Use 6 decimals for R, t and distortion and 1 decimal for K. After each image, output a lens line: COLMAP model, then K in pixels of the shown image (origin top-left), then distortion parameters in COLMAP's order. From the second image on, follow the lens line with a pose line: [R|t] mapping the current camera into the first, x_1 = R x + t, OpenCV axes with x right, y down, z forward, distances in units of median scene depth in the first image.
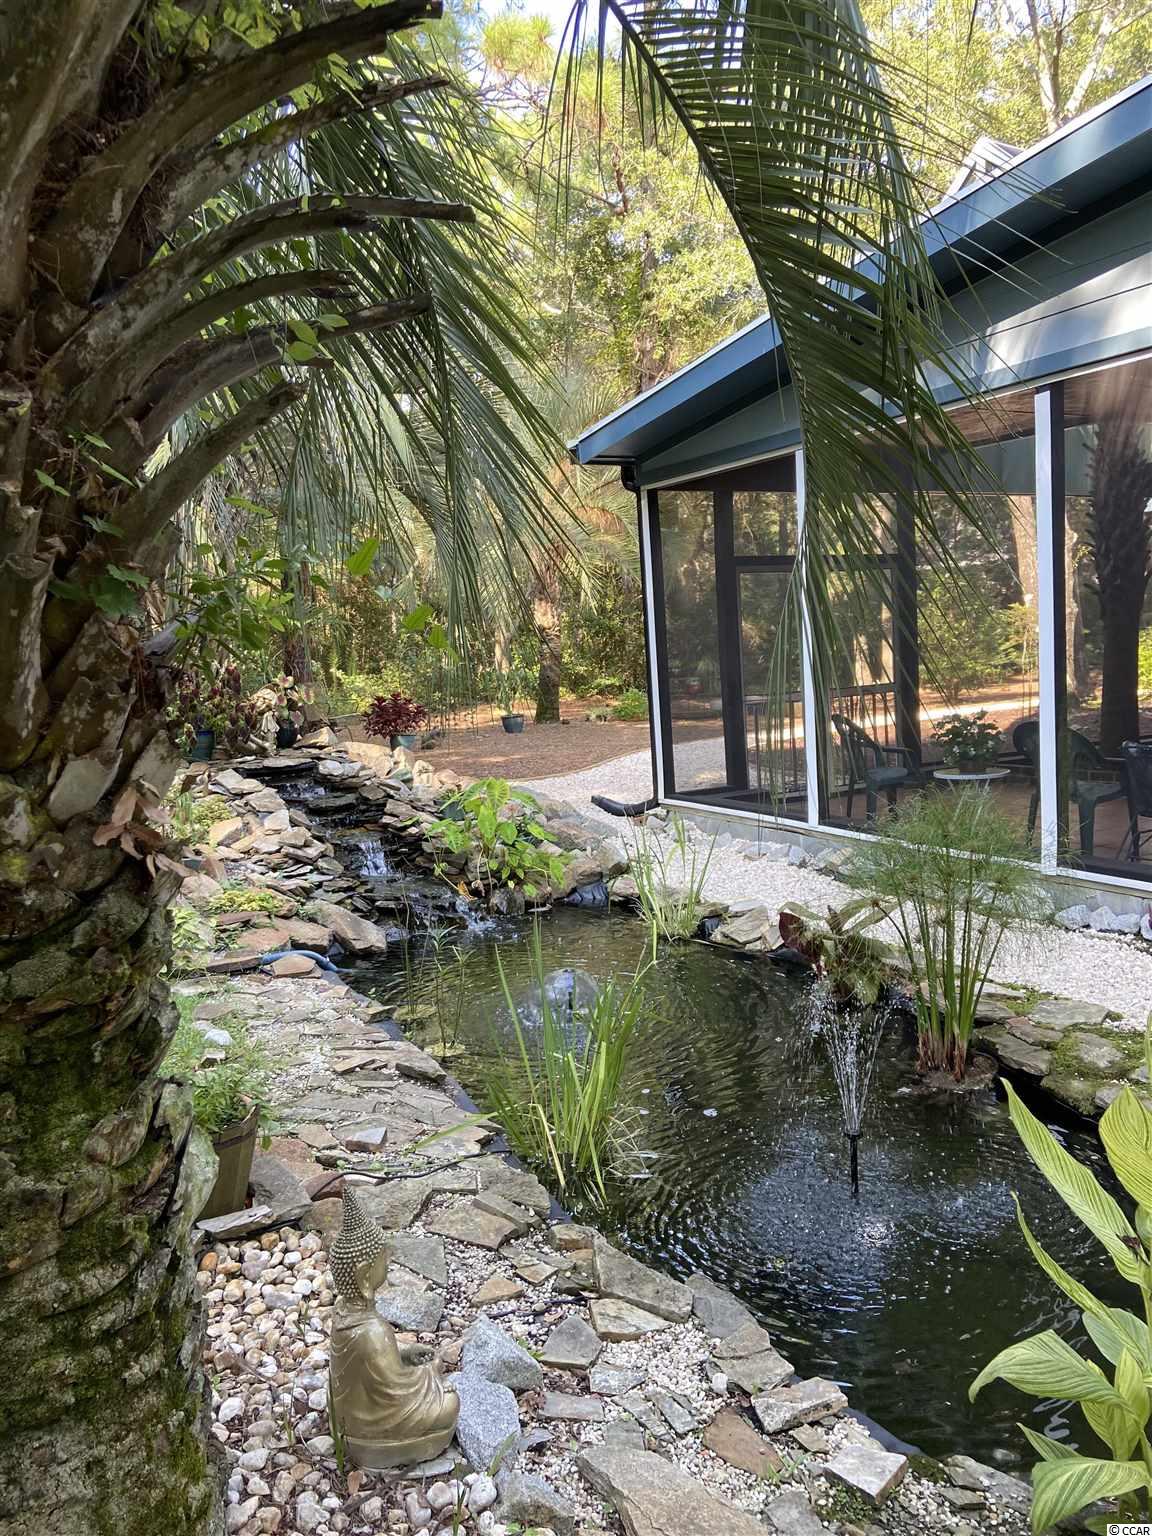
lens RADIAL K [[1168.3, 0, 579.4], [0, 1168.3, 769.0], [0, 0, 1]] dist [0.065071, -0.002452]
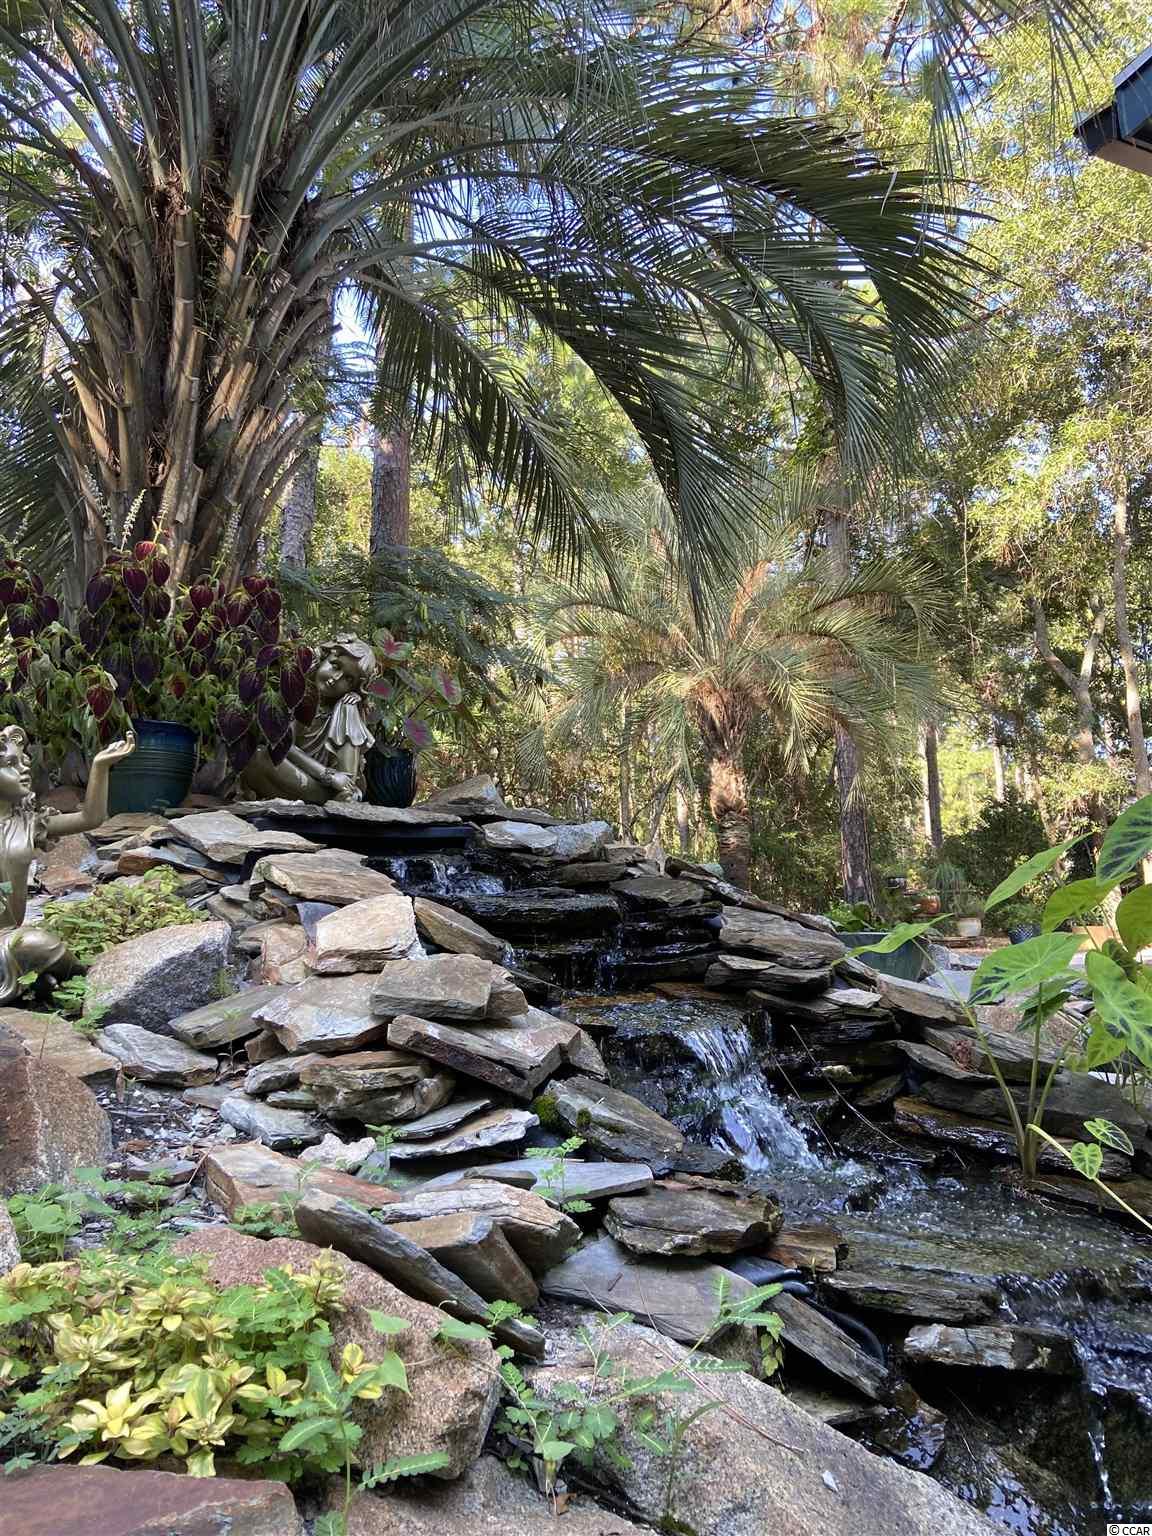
lens RADIAL K [[1168.3, 0, 572.7], [0, 1168.3, 765.0], [0, 0, 1]] dist [0.065071, -0.002452]
pose [[0.998155, -0.007543, -0.060246, -0.204531], [-0.007657, 0.968694, -0.248140, 0.073747], [0.060231, 0.248143, 0.966849, 0.774834]]
